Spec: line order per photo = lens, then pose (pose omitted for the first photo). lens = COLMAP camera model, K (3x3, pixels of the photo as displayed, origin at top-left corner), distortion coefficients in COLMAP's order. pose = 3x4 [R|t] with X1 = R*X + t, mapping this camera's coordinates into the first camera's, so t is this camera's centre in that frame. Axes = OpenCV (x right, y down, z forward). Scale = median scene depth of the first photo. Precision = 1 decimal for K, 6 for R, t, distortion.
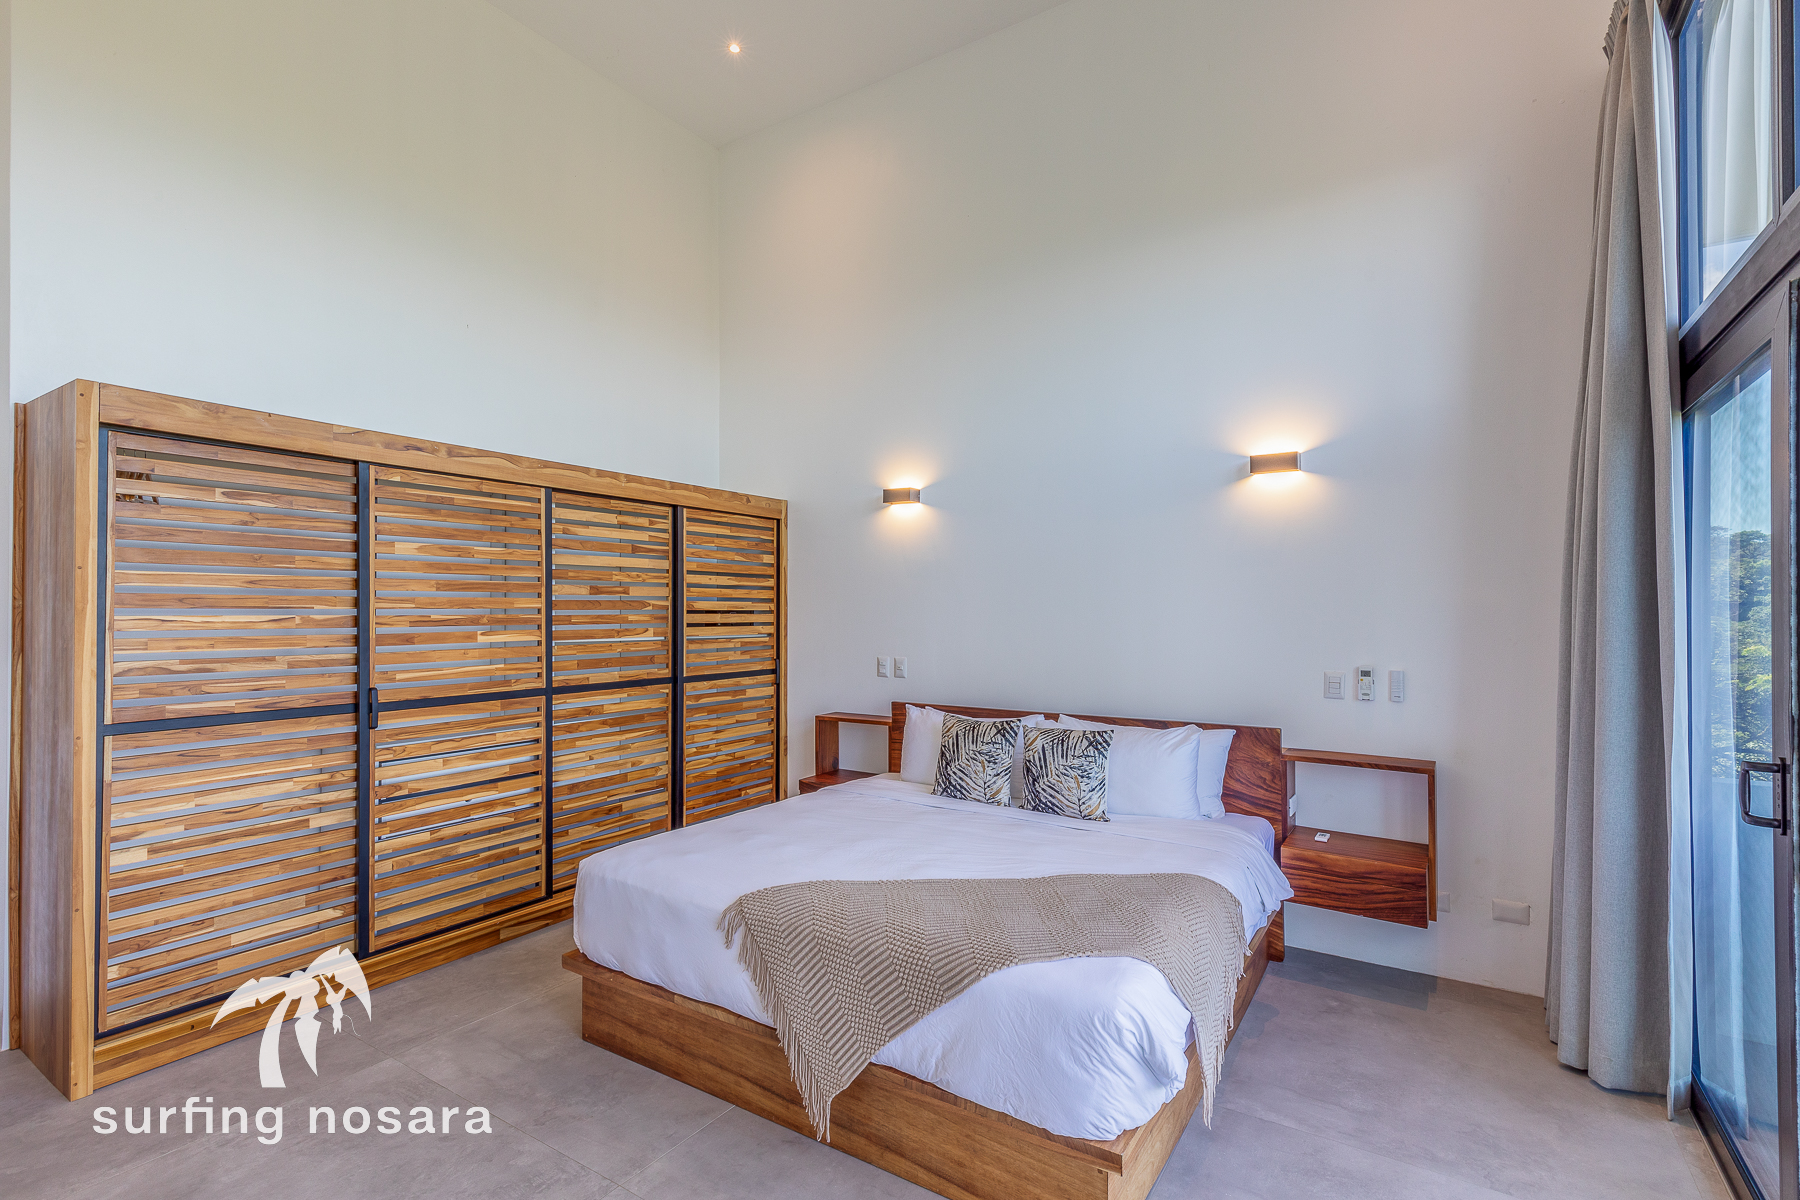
lens RADIAL K [[808.0, 0, 930.2], [0, 808.0, 603.2], [0, 0, 1]] dist [0.016176, 0.000074]
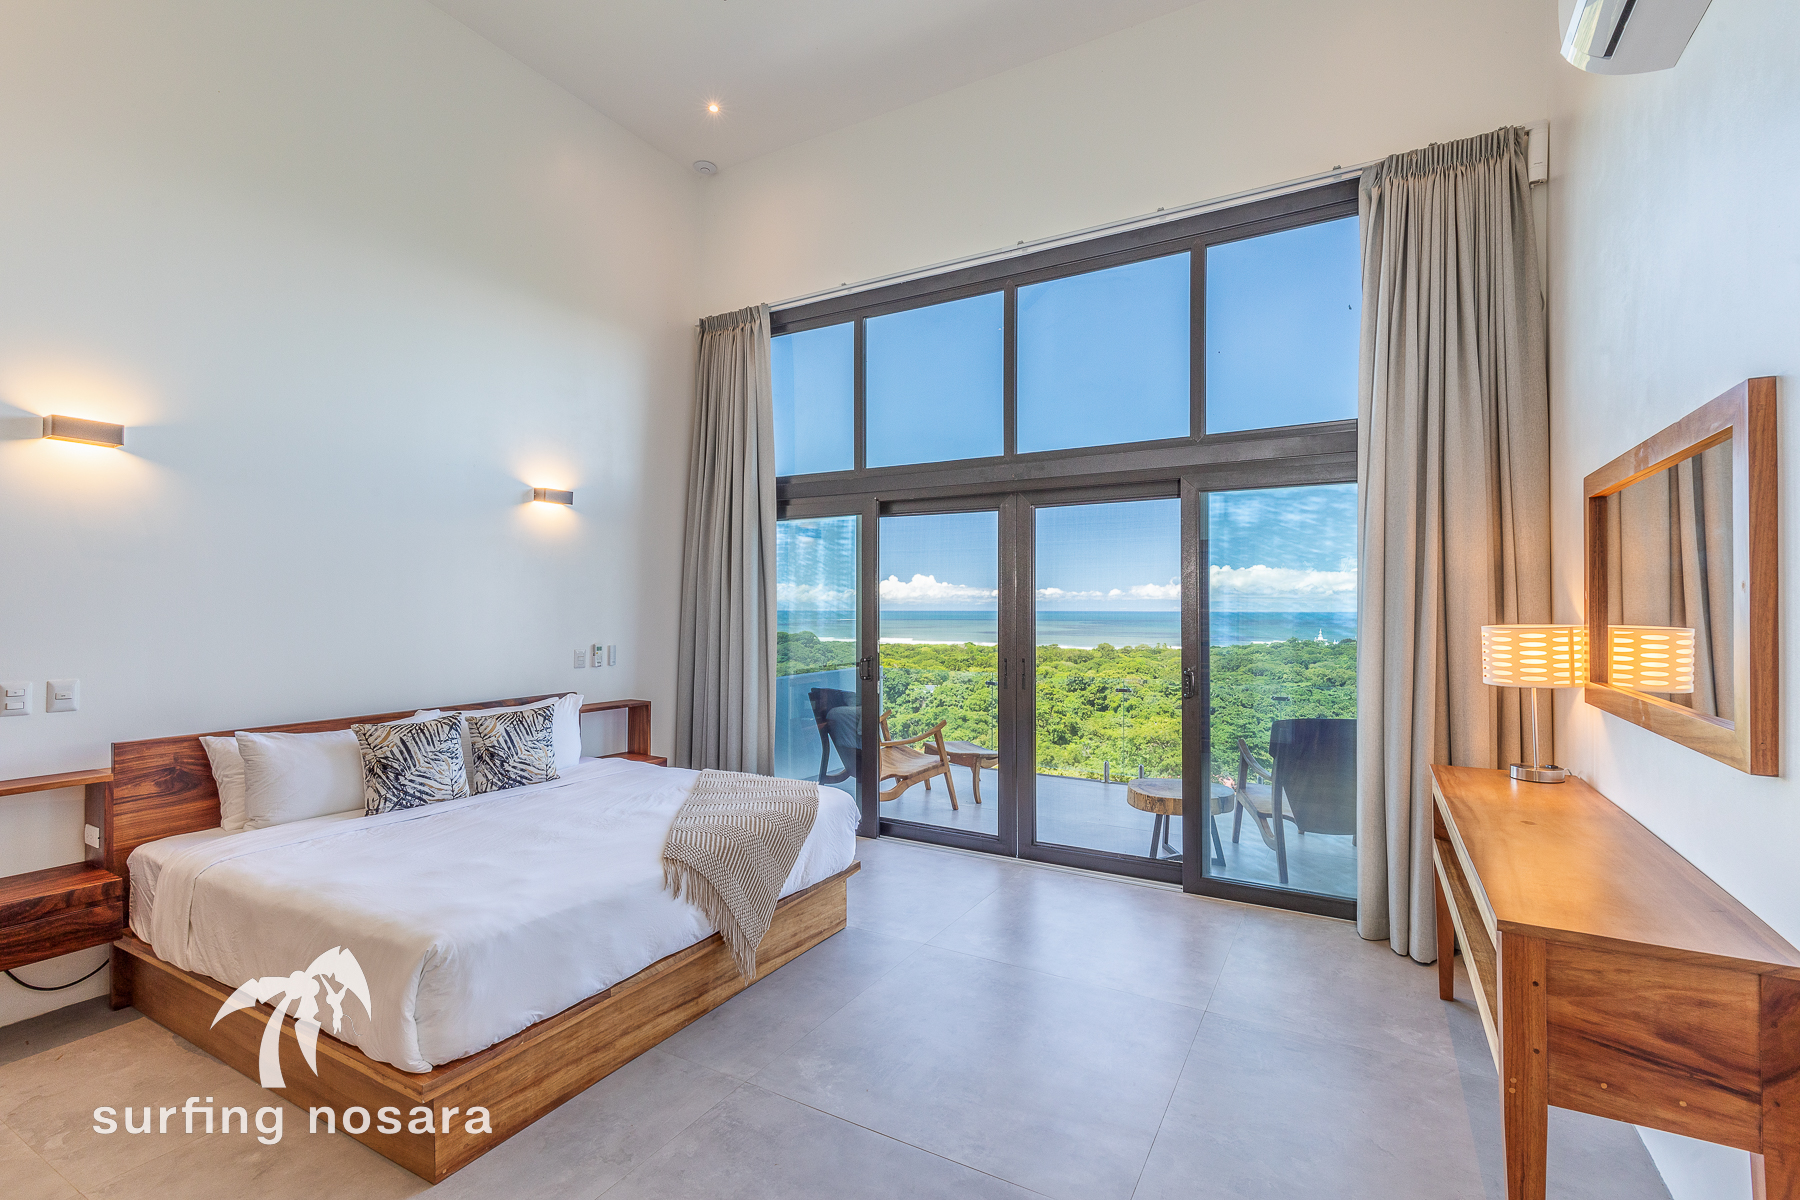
lens RADIAL K [[806.8, 0, 900.0], [0, 806.8, 600.0], [0, 0, 1]] dist [0.007383, 0.000108]
pose [[-0.028545, 0.008173, 0.999559, -0.990922], [-0.009176, 0.999922, -0.008438, 0.005134], [-0.999550, -0.009413, -0.028467, 0.504646]]
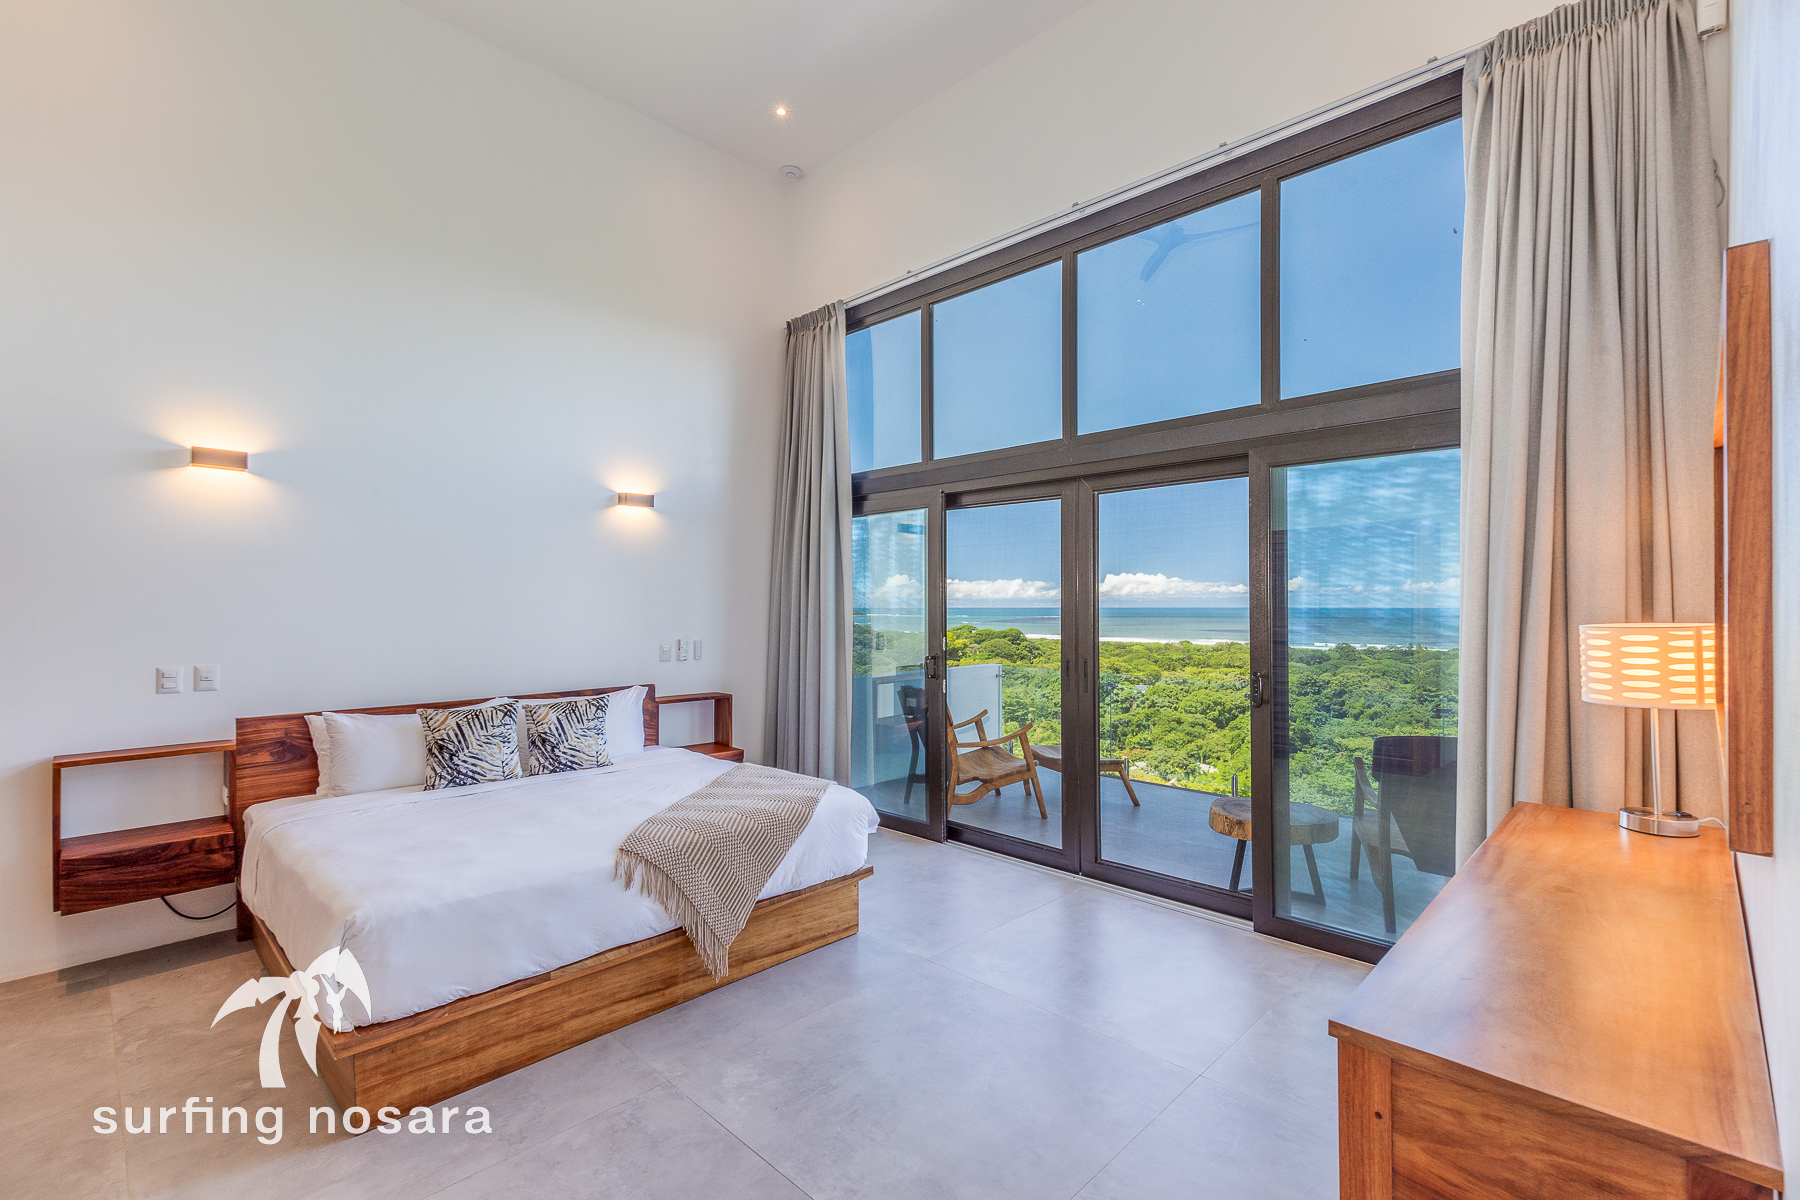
lens RADIAL K [[803.8, 0, 900.0], [0, 803.8, 600.0], [0, 0, 1]] dist [0.005918, 0.000579]
pose [[0.225143, 0.004161, 0.974317, -0.910259], [-0.005953, 0.999978, -0.002894, 0.005090], [-0.974308, -0.005149, 0.225163, 0.250627]]
